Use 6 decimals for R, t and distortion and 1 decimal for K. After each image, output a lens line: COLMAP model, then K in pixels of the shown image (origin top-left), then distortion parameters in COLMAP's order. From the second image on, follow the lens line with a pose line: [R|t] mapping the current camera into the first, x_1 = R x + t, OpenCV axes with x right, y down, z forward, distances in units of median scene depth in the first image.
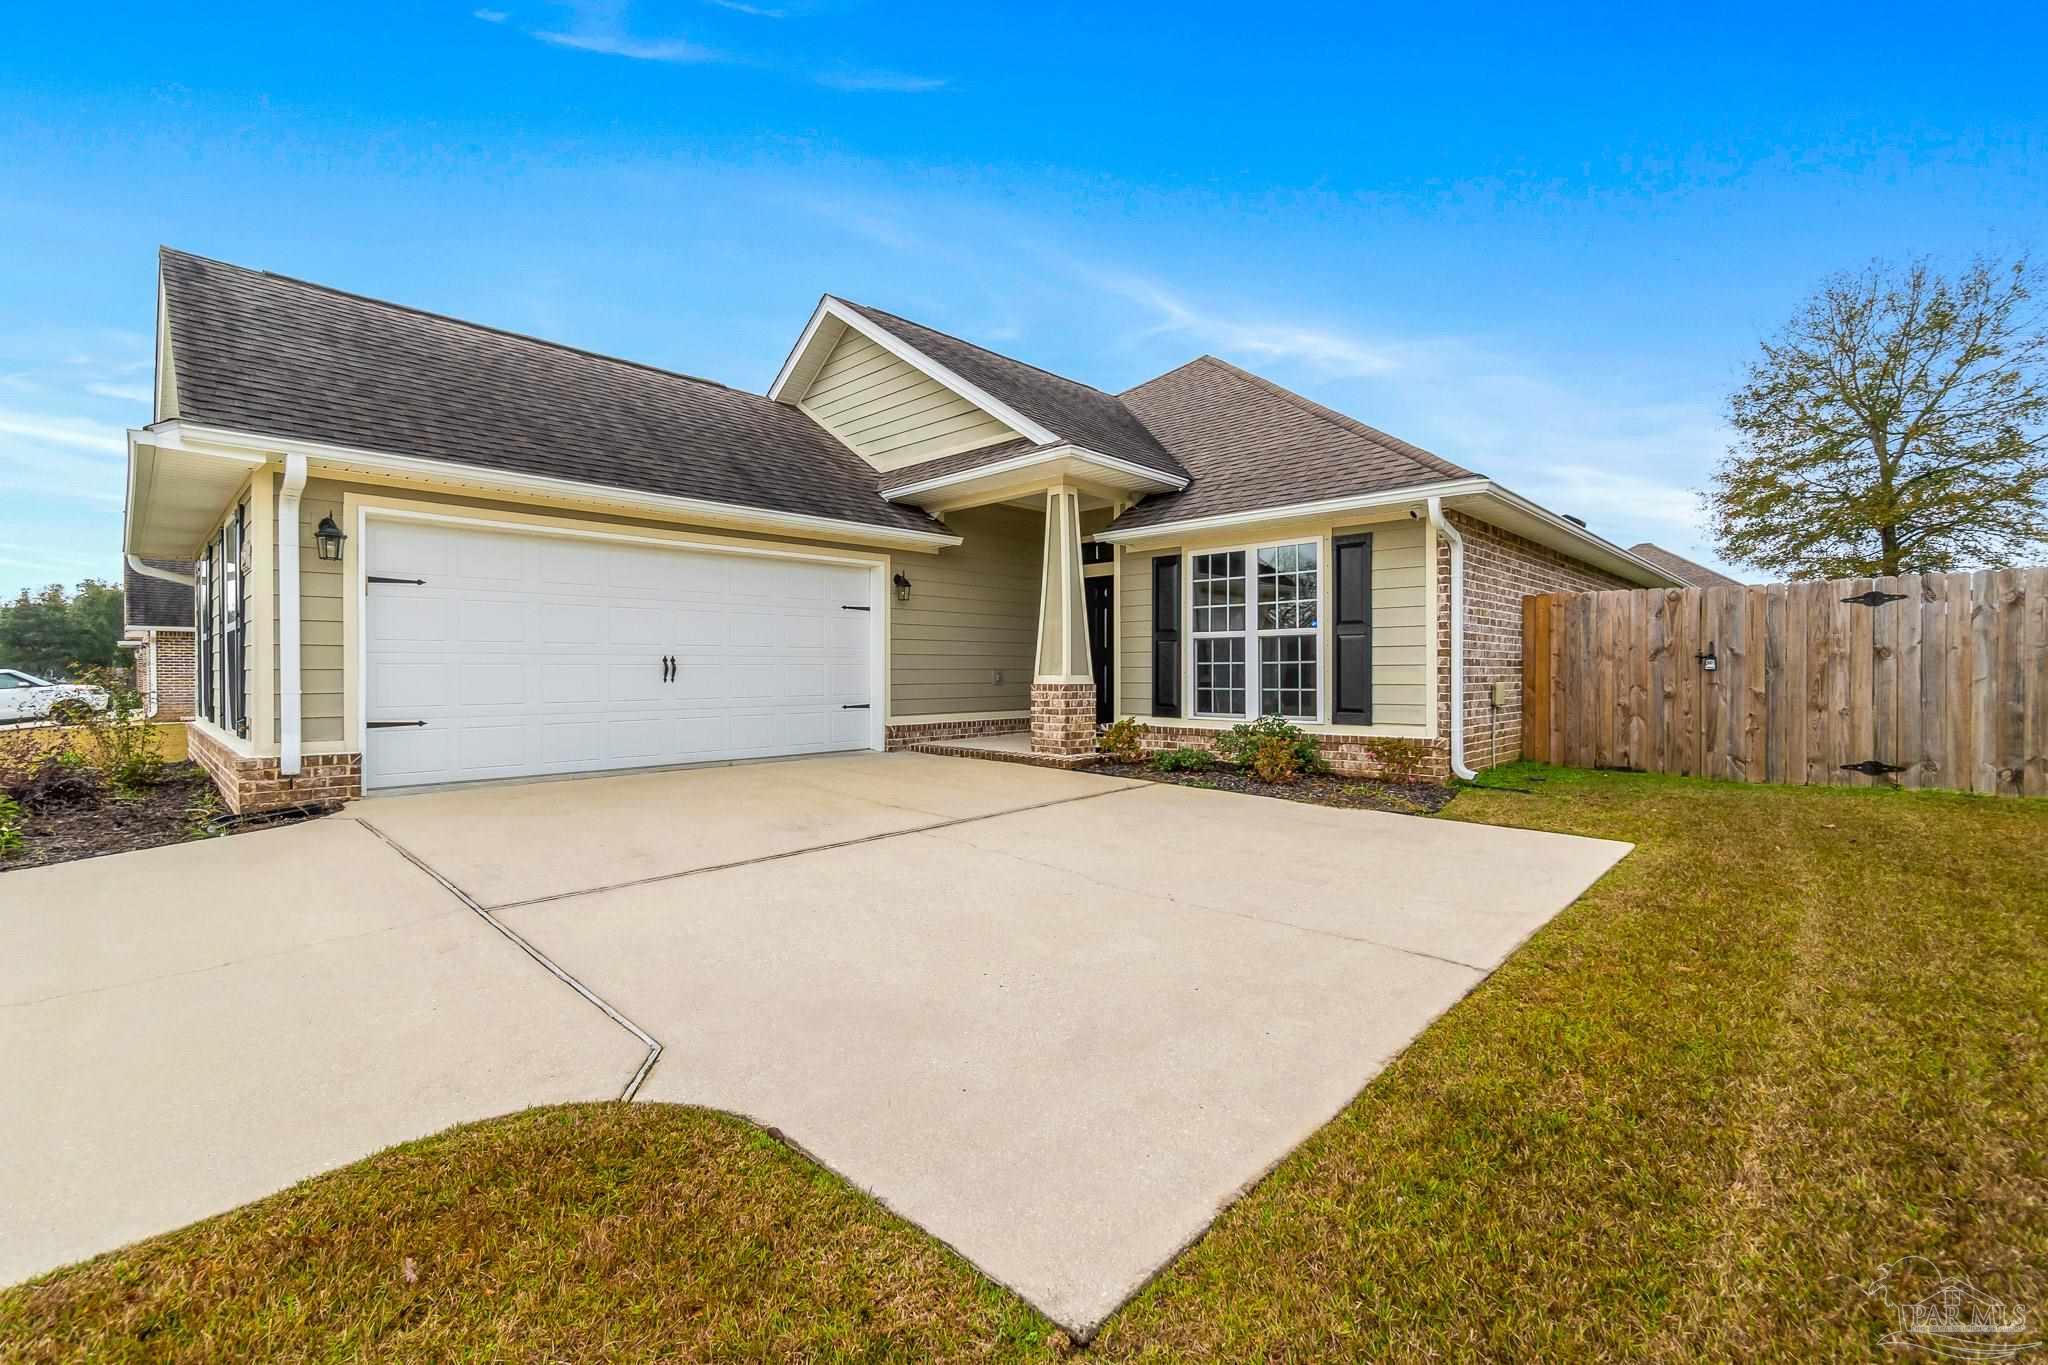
lens RADIAL K [[880.4, 0, 1012.3], [0, 880.4, 671.9], [0, 0, 1]] dist [-0.007065, 0.000317]
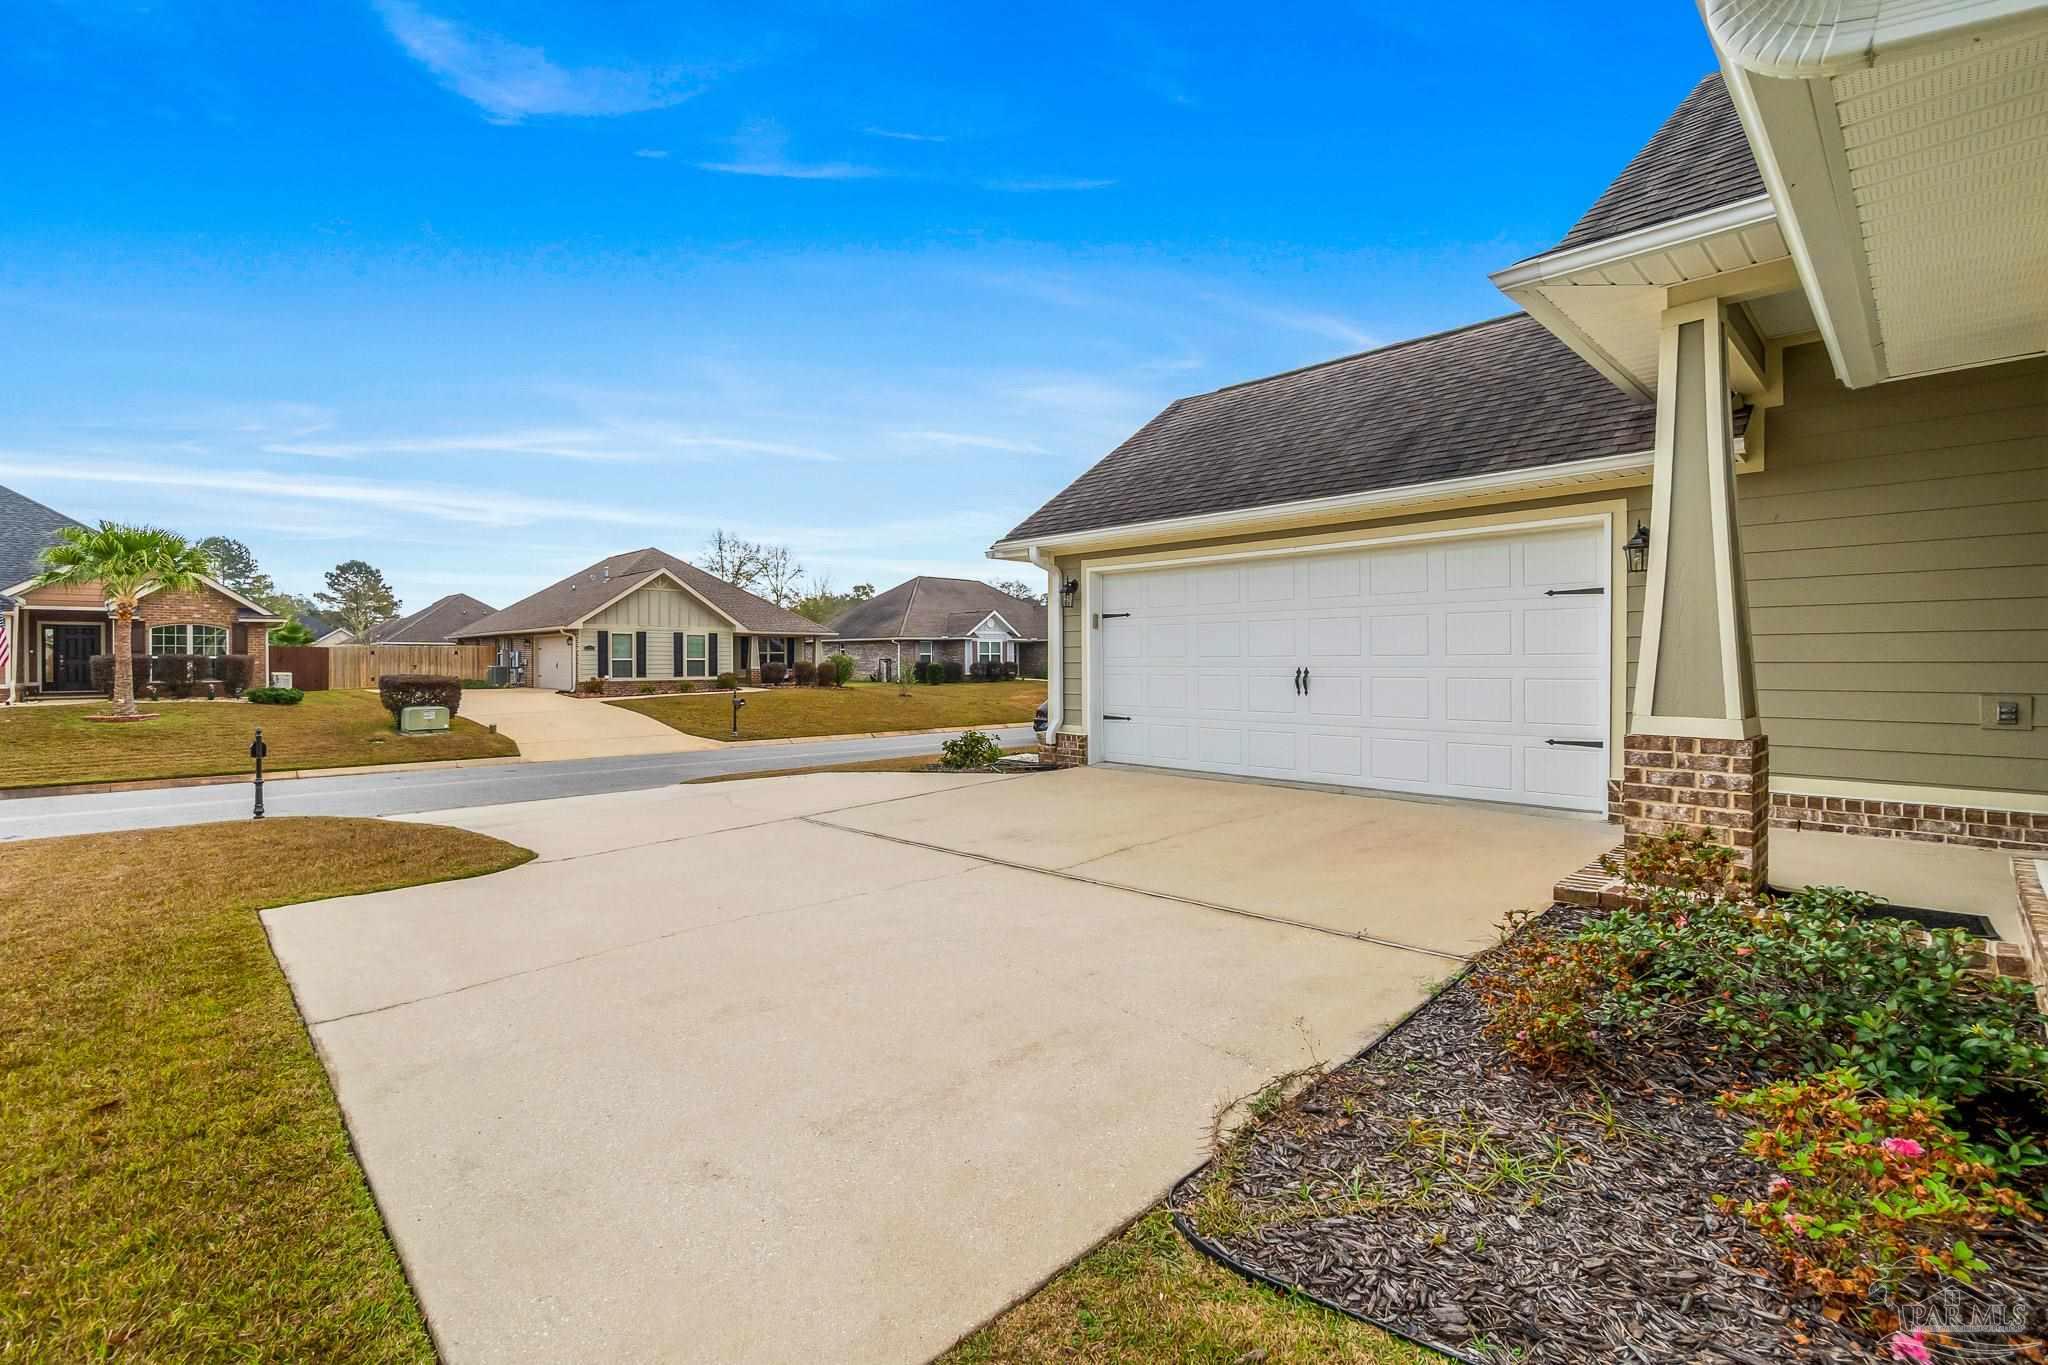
lens RADIAL K [[880.4, 0, 1011.9], [0, 880.4, 678.8], [0, 0, 1]] dist [-0.007065, 0.000317]
pose [[-0.047871, 0.018915, -0.998674, 0.585909], [-0.005613, 0.999800, 0.019206, -0.023662], [0.998838, 0.006525, -0.047755, 0.743885]]
